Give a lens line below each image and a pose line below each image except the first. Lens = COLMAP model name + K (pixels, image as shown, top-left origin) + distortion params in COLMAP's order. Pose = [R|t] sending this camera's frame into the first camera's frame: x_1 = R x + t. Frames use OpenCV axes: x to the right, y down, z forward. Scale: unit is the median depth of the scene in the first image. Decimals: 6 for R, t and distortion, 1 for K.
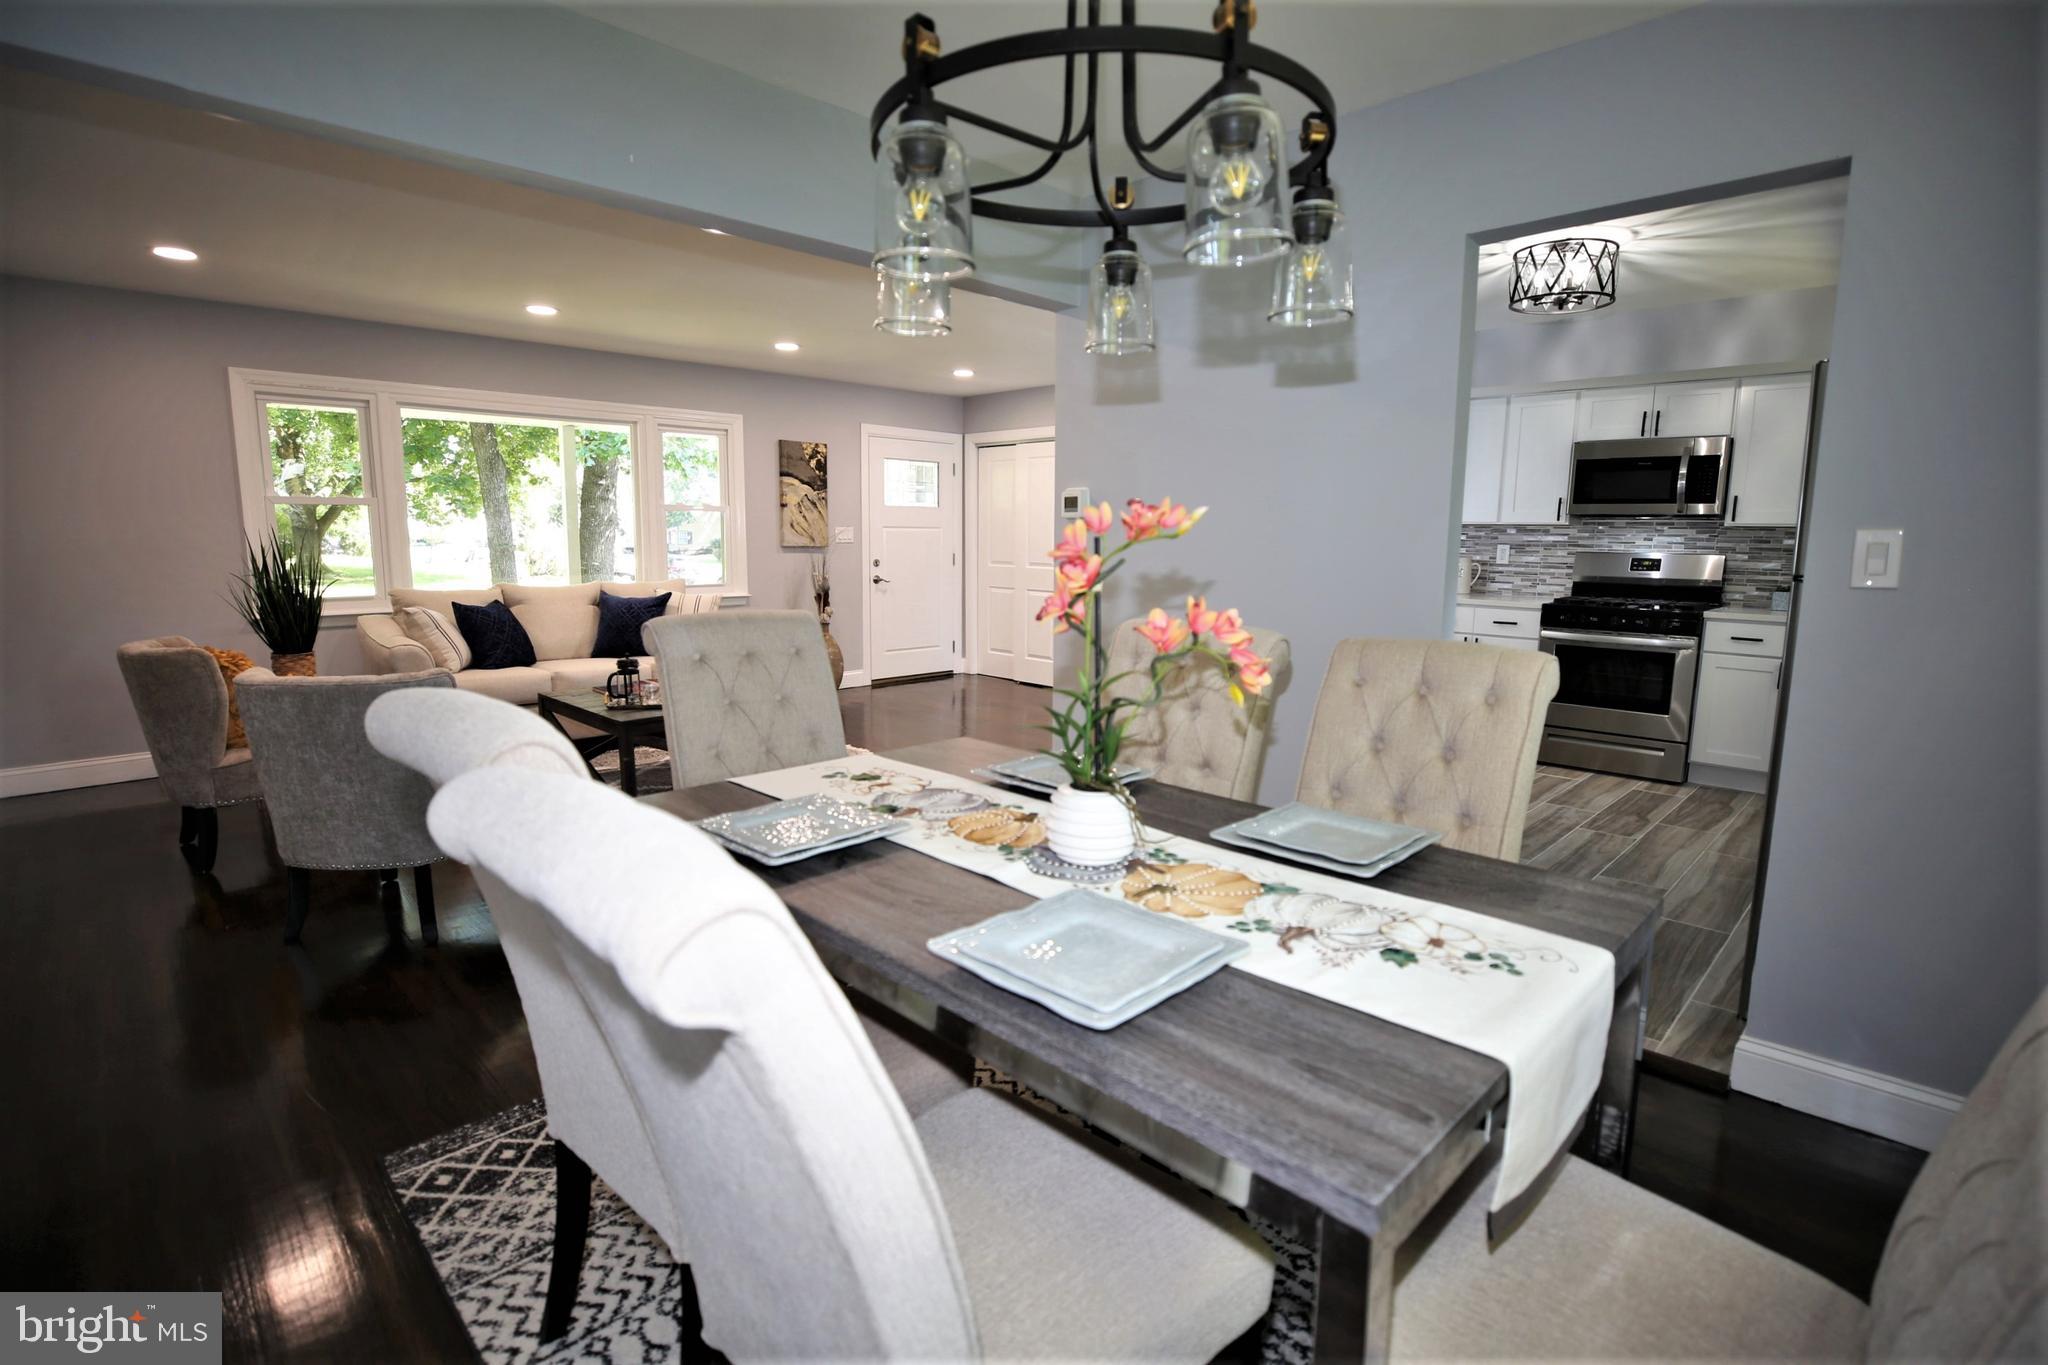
lens RADIAL K [[968.9, 0, 1024.0], [0, 968.9, 682.5], [0, 0, 1]] dist [-0.047662, 0.012663]
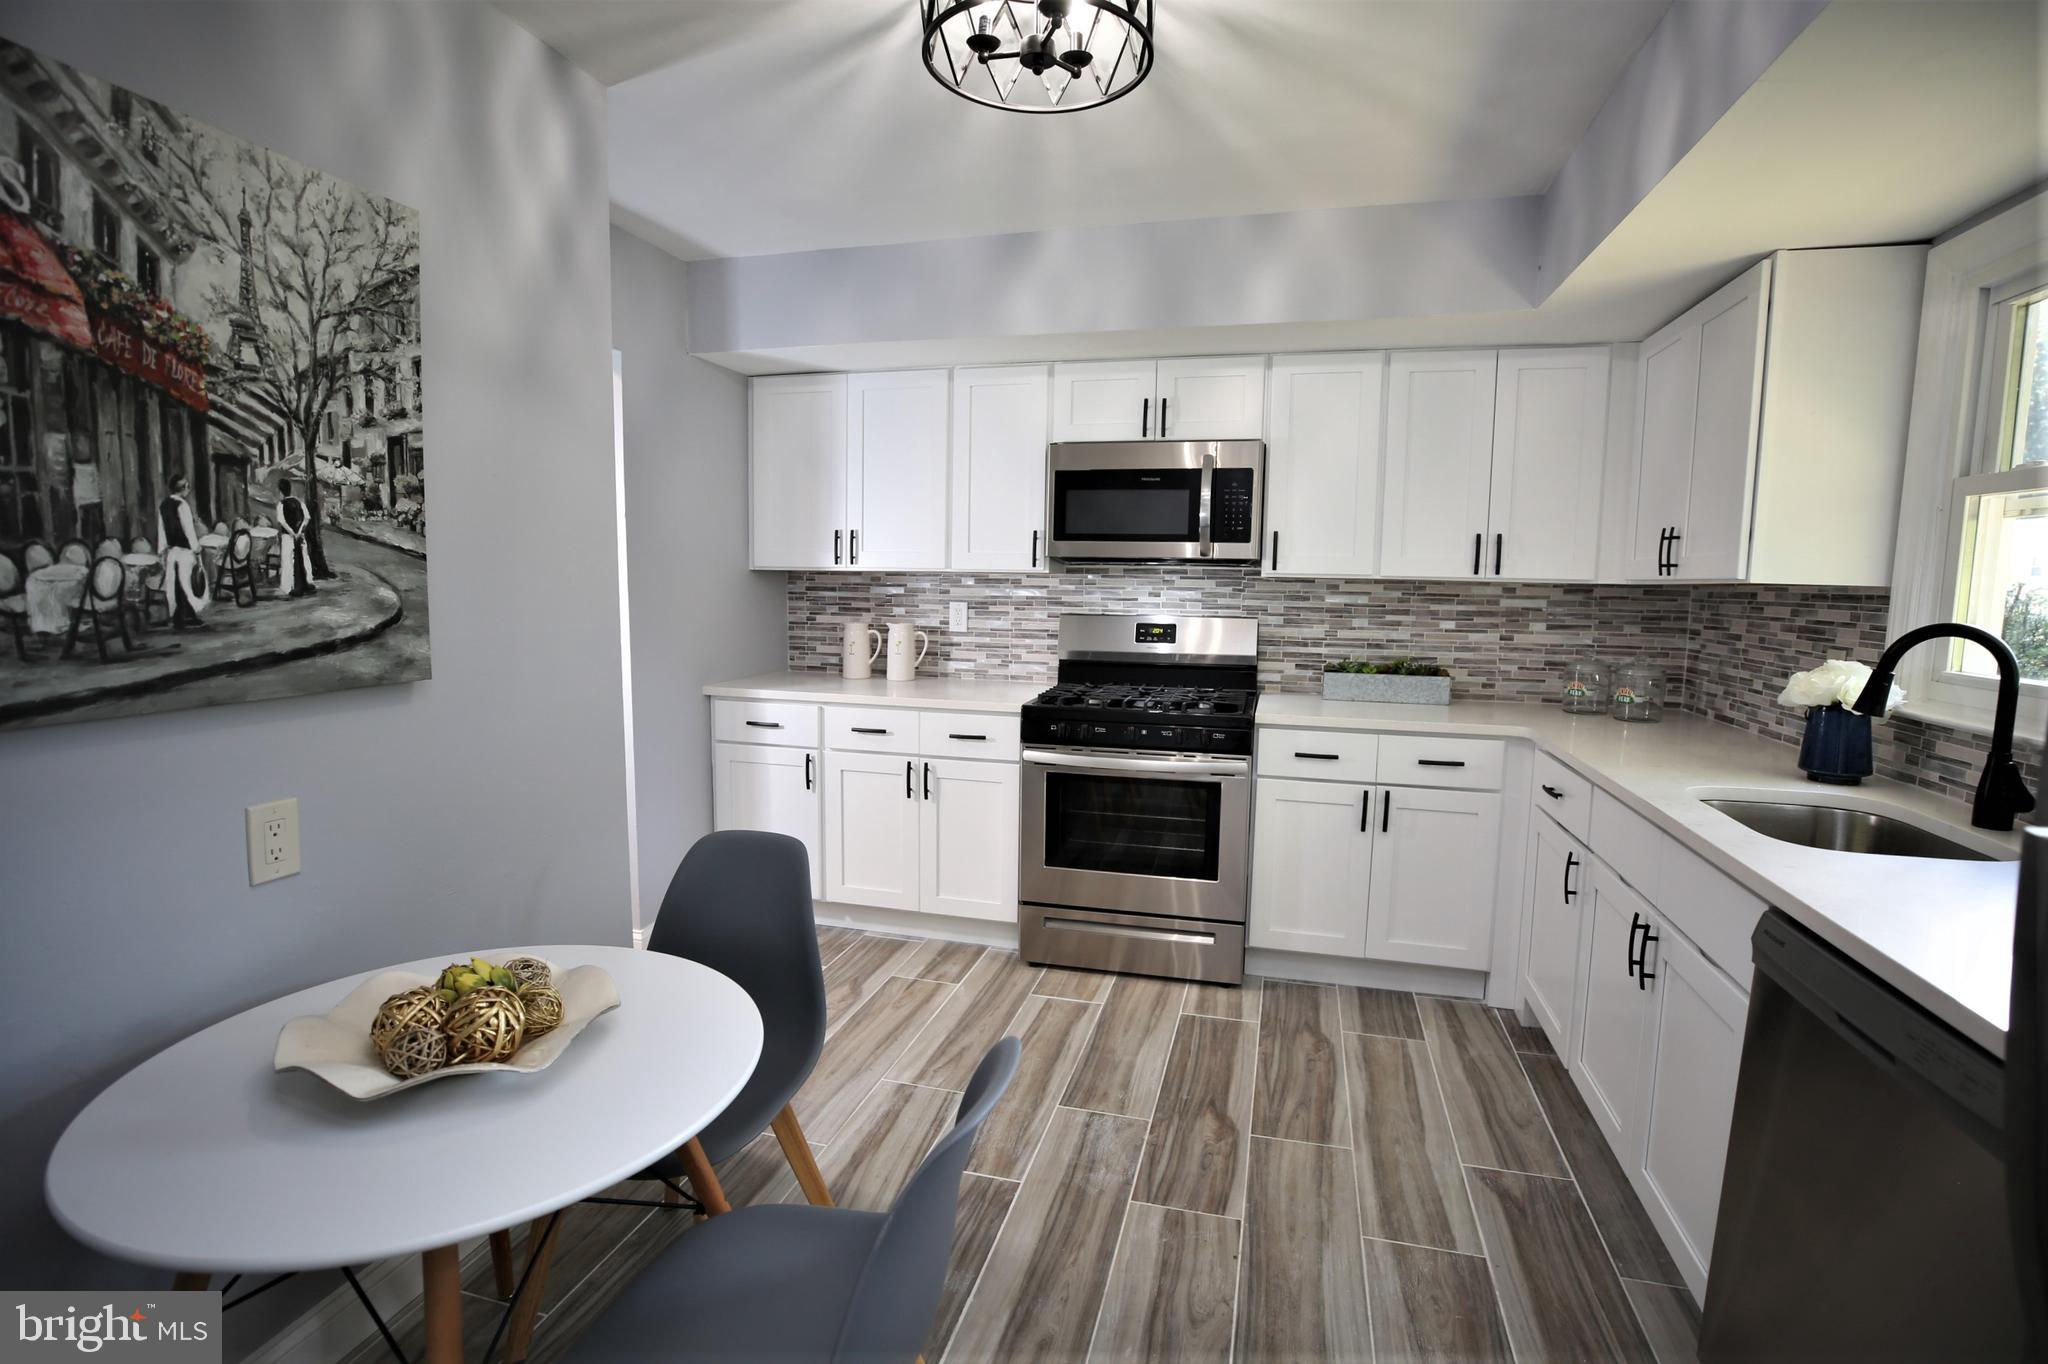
lens RADIAL K [[968.9, 0, 1024.0], [0, 968.9, 682.0], [0, 0, 1]] dist [-0.047662, 0.012663]
pose [[0.868668, -0.051265, 0.492736, 0.246513], [0.069097, 0.997447, -0.018037, -0.086853], [-0.490553, 0.049715, 0.869992, 0.473328]]
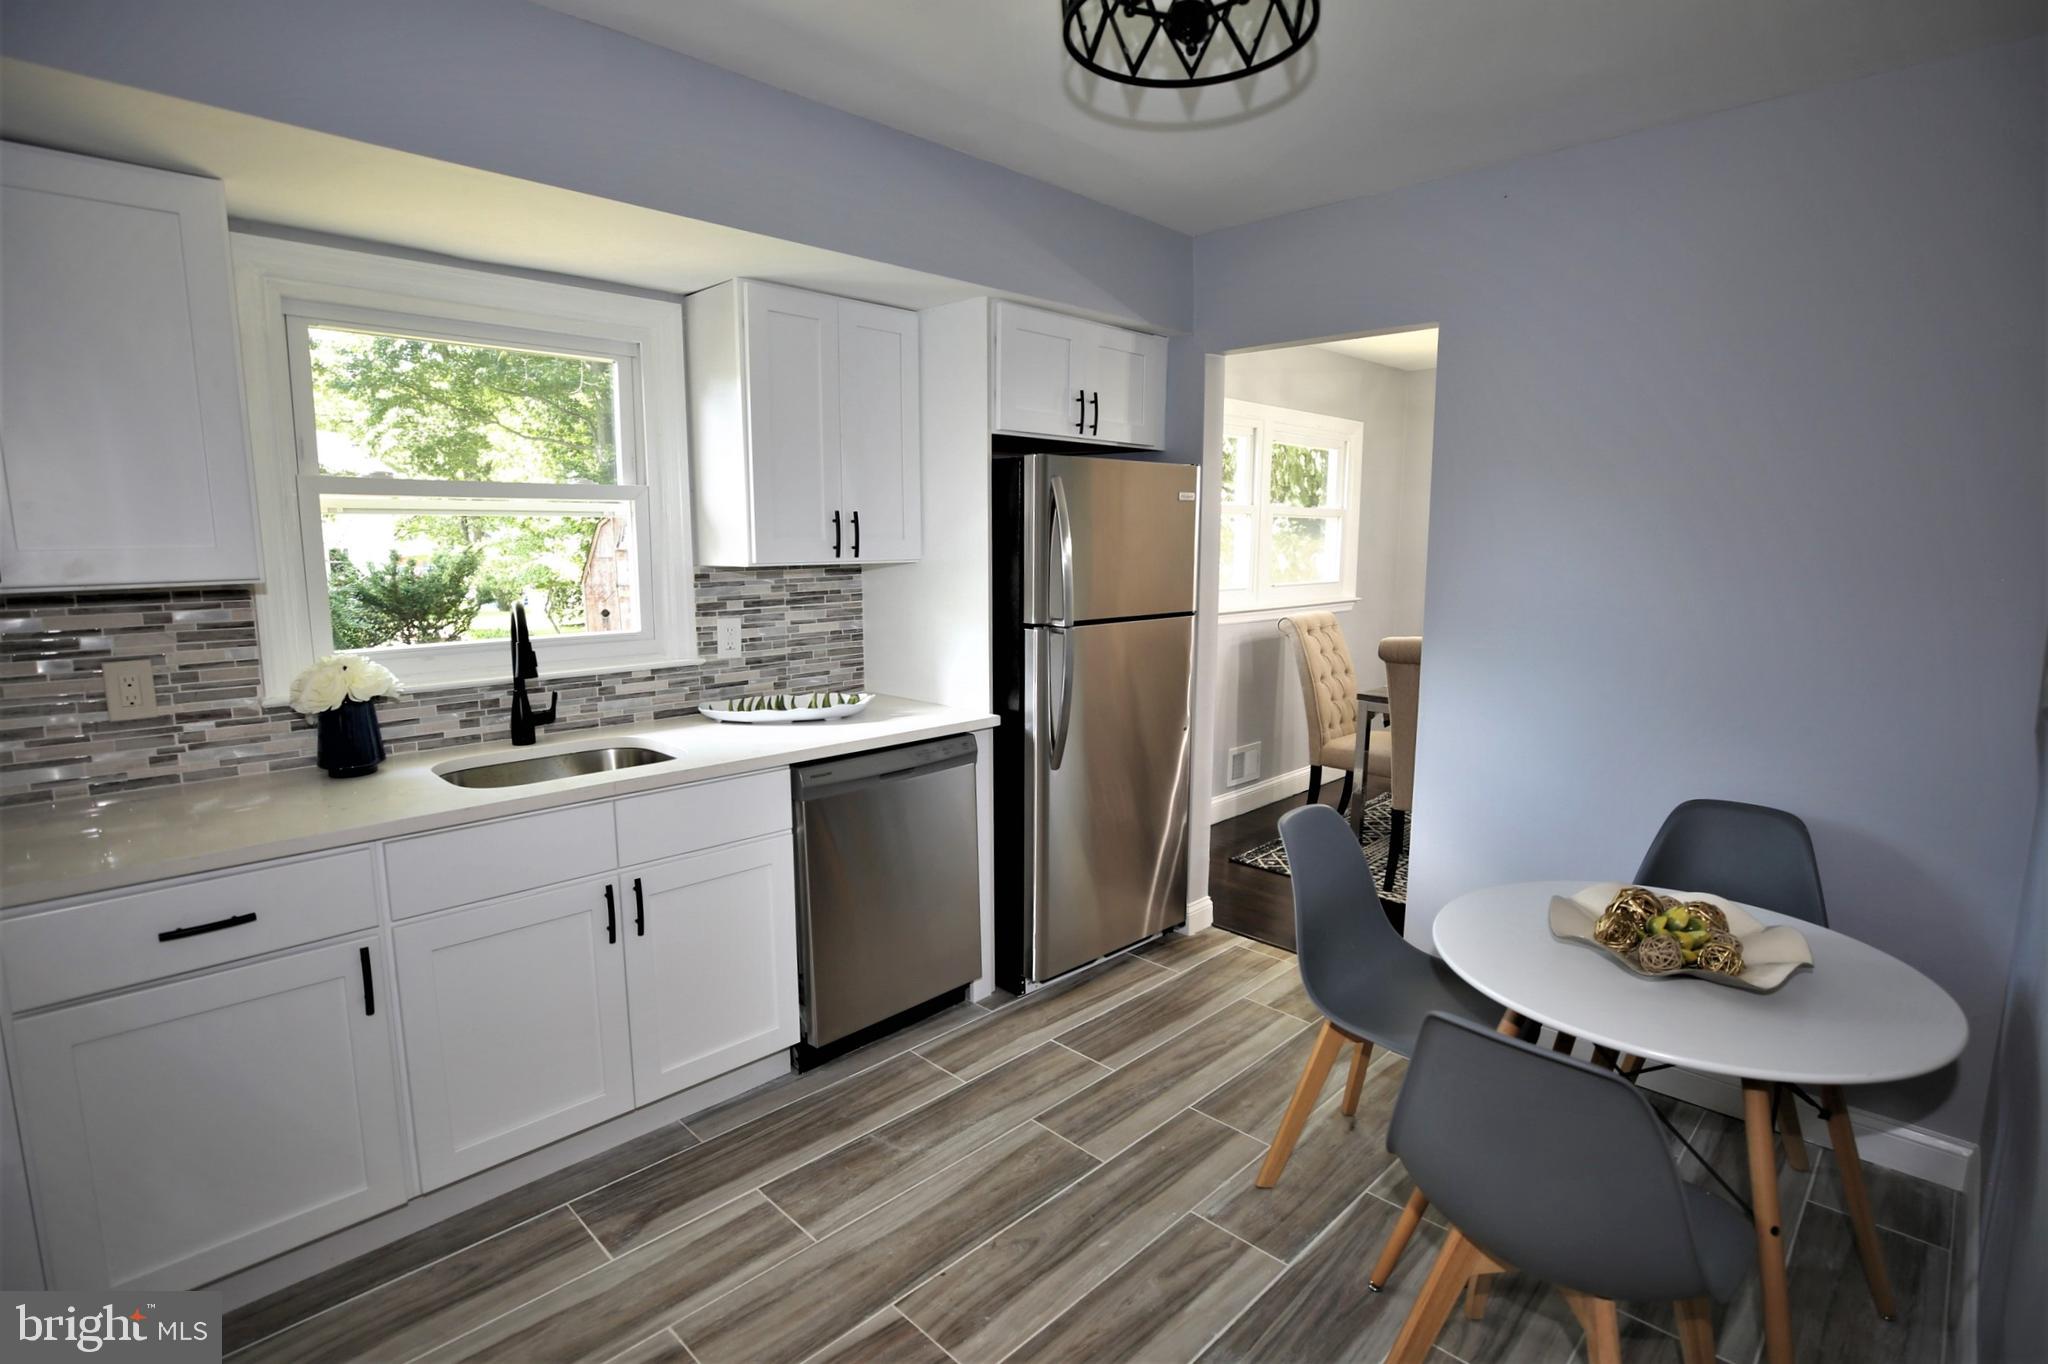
lens RADIAL K [[996.3, 0, 1024.0], [0, 996.3, 682.0], [0, 0, 1]] dist [-0.050443, 0.013623]
pose [[-0.999969, -0.006467, -0.004531, 0.455944], [-0.007513, 0.955896, 0.293609, -0.190836], [0.002432, 0.293634, -0.955915, 1.045767]]
